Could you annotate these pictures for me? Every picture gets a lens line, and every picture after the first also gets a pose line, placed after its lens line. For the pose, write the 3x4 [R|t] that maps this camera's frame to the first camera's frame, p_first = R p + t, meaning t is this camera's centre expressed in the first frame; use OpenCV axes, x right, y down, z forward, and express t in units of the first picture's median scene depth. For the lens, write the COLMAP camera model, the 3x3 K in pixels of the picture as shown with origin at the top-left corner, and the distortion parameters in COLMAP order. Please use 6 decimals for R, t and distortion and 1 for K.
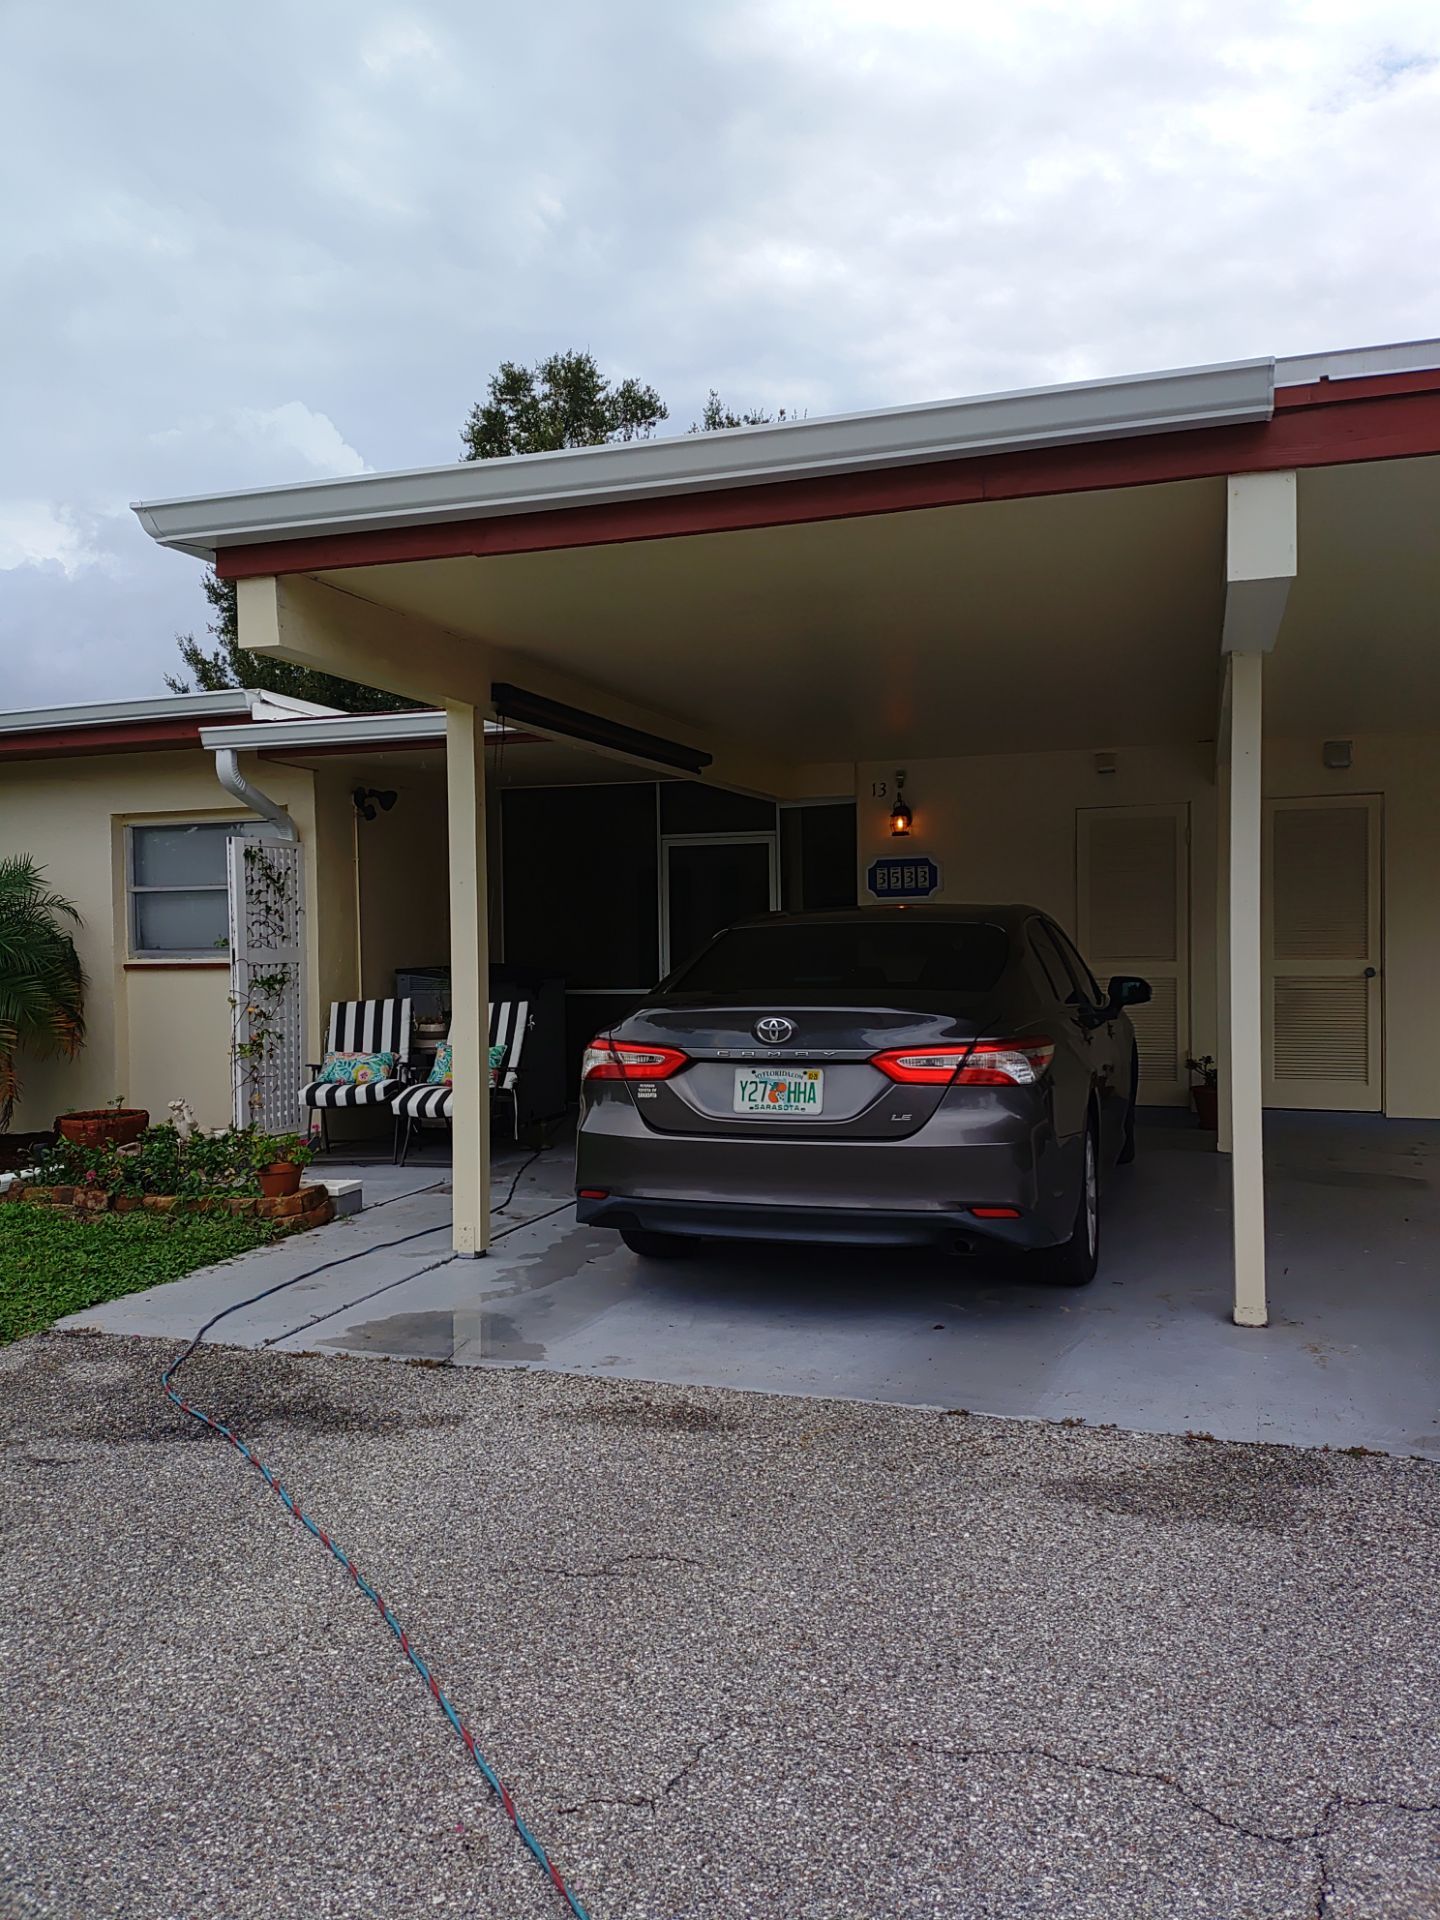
lens RADIAL K [[1428.8, 0, 726.8], [0, 1428.8, 1002.7], [0, 0, 1]] dist [0.003012, -0.028066]
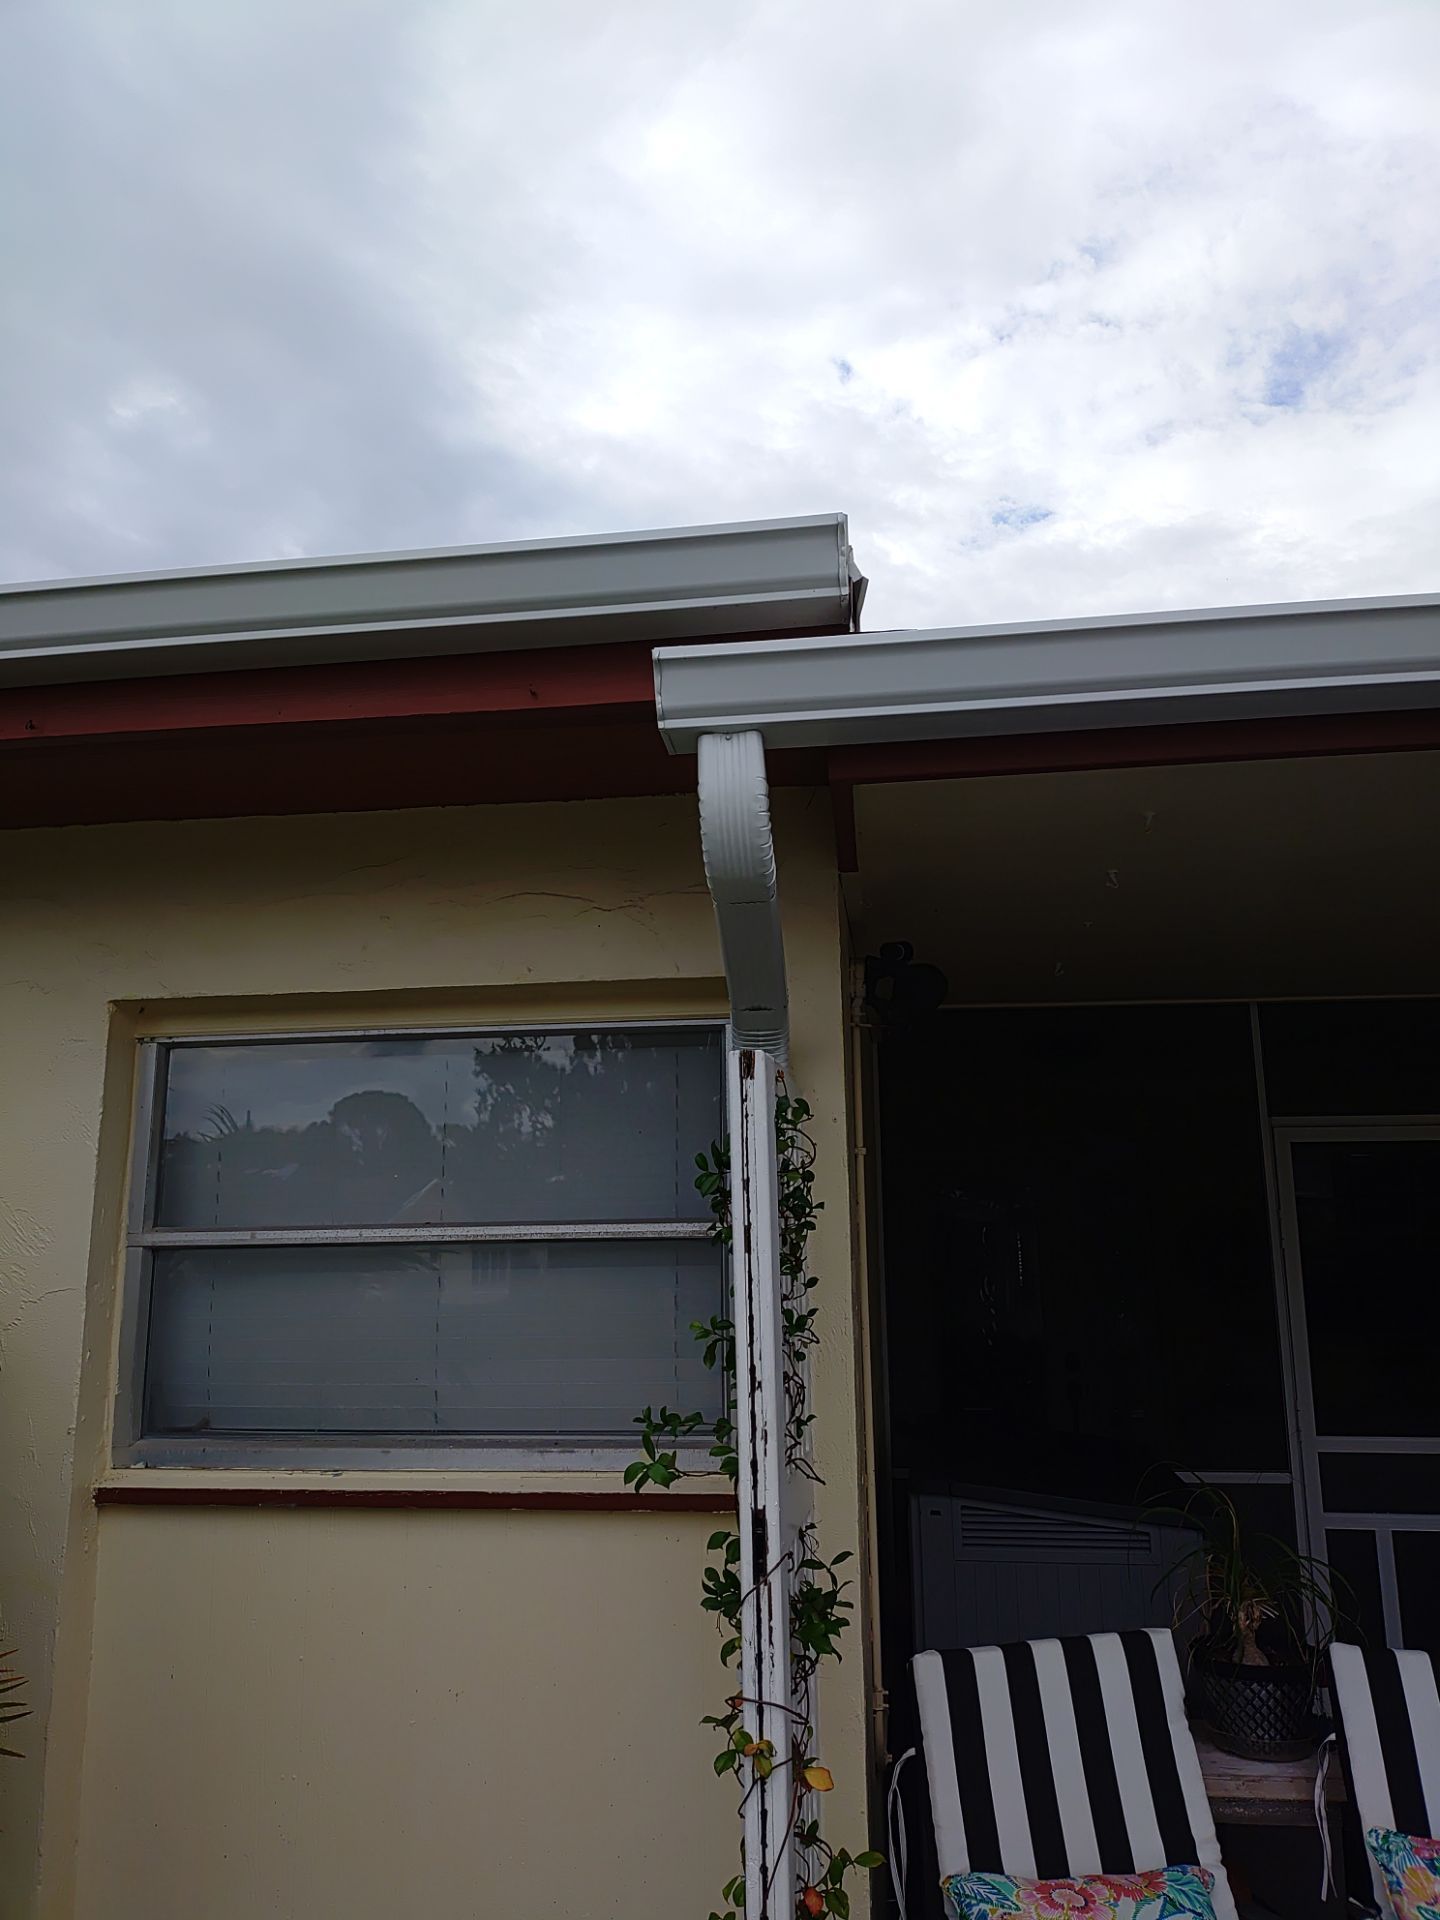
lens RADIAL K [[1425.6, 0, 702.5], [0, 1425.6, 957.8], [0, 0, 1]] dist [0.071328, -0.086359]
pose [[0.983080, 0.041699, 0.178367, -0.334186], [0.004251, 0.968288, -0.249801, -0.055510], [-0.183128, 0.246332, 0.951727, 0.619646]]
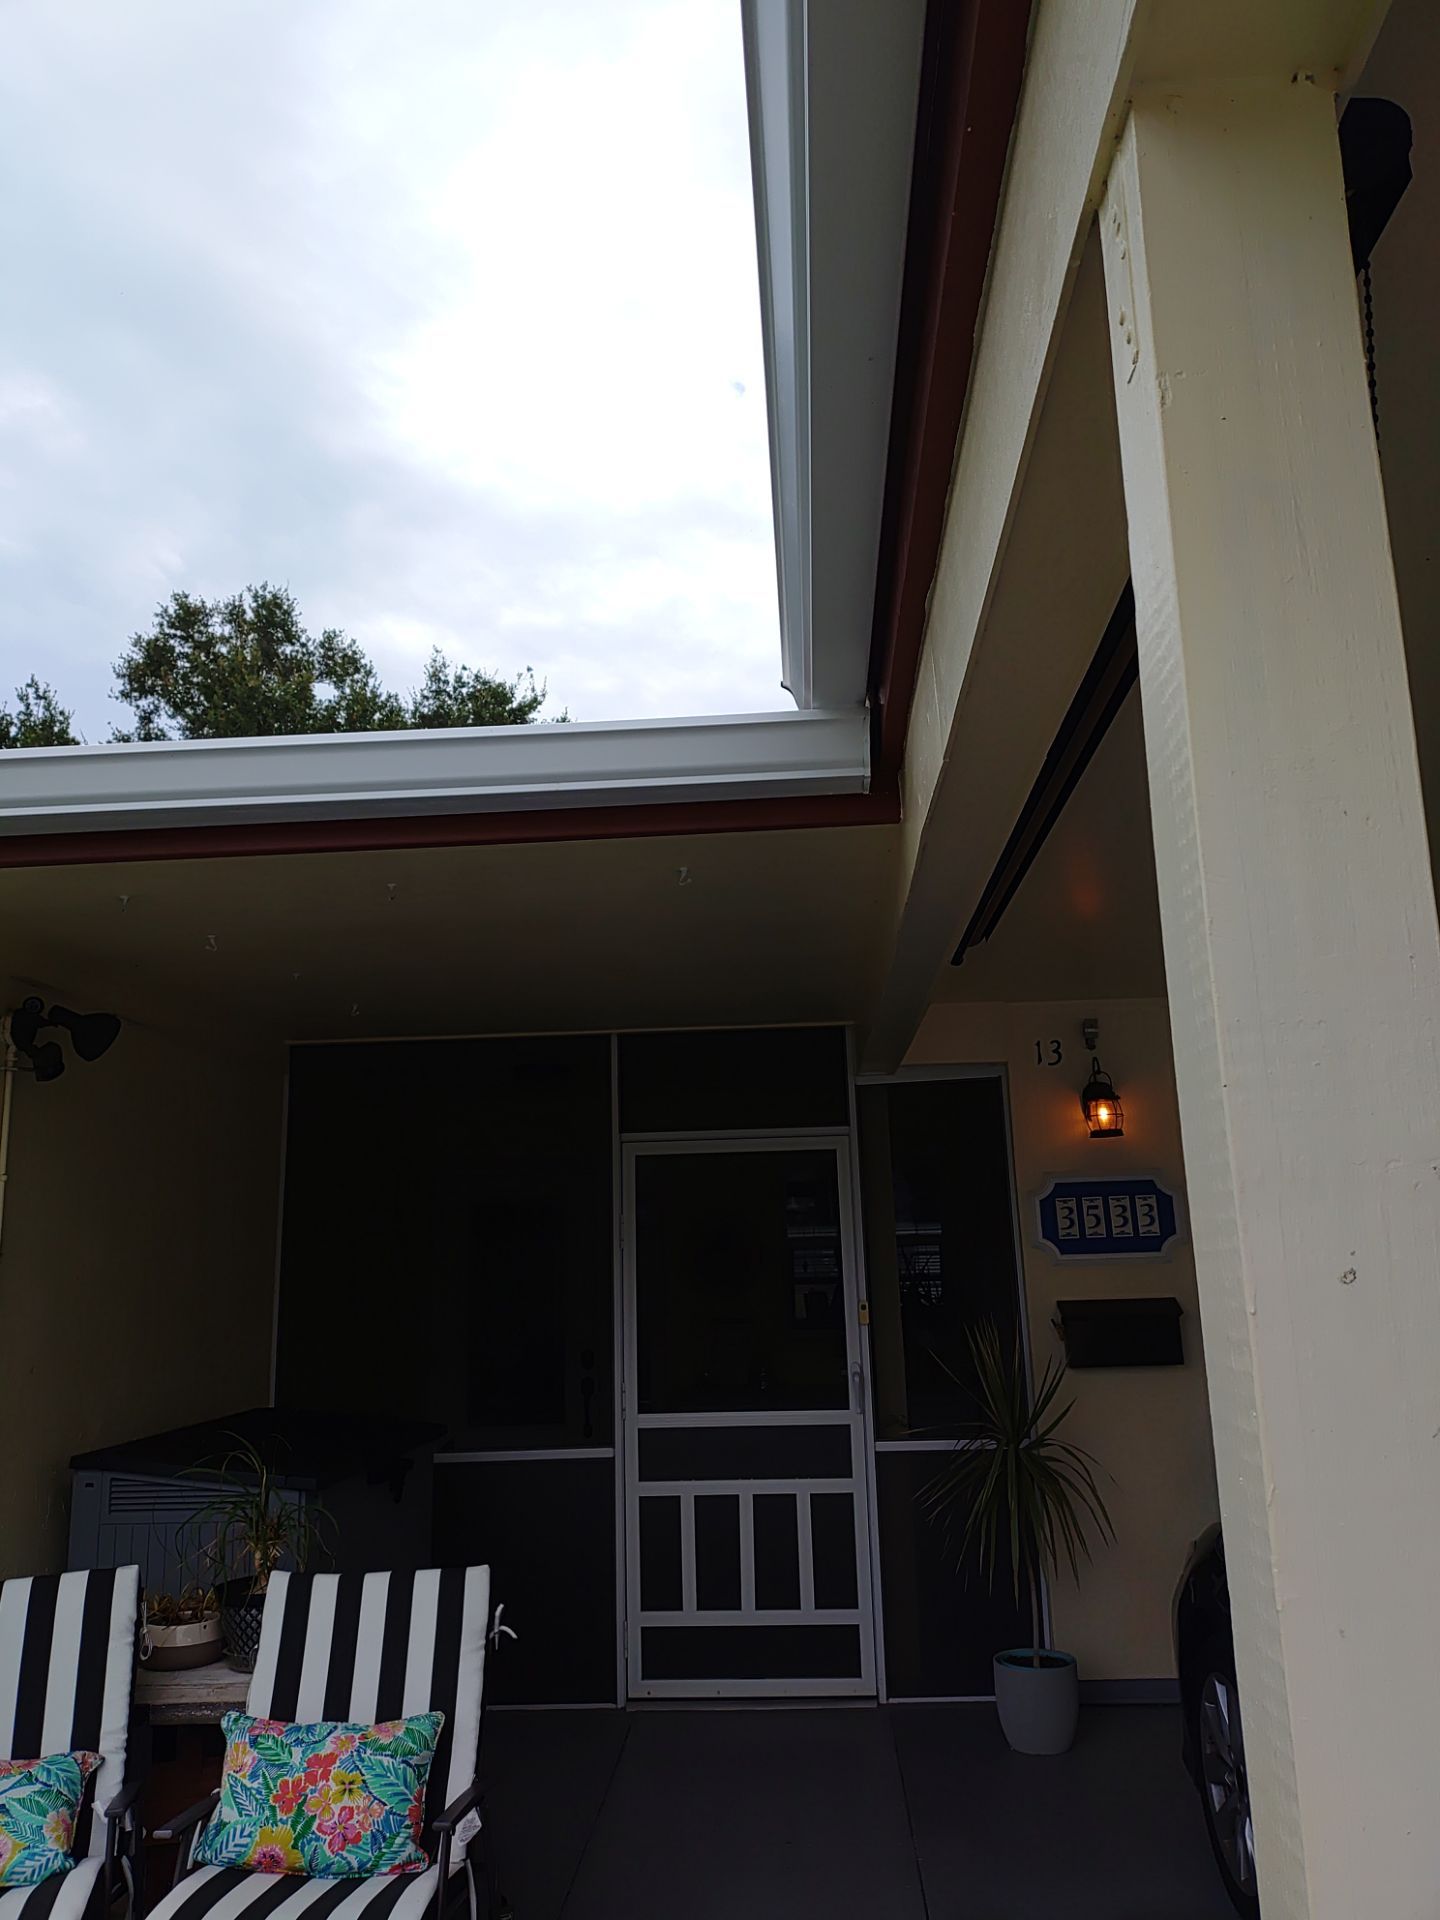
lens RADIAL K [[1425.6, 0, 705.8], [0, 1425.6, 969.0], [0, 0, 1]] dist [0.071328, -0.086359]
pose [[0.967518, 0.038619, 0.249835, -0.158305], [0.026324, 0.967500, -0.251496, -0.046524], [-0.251428, 0.249903, 0.935057, 0.517361]]
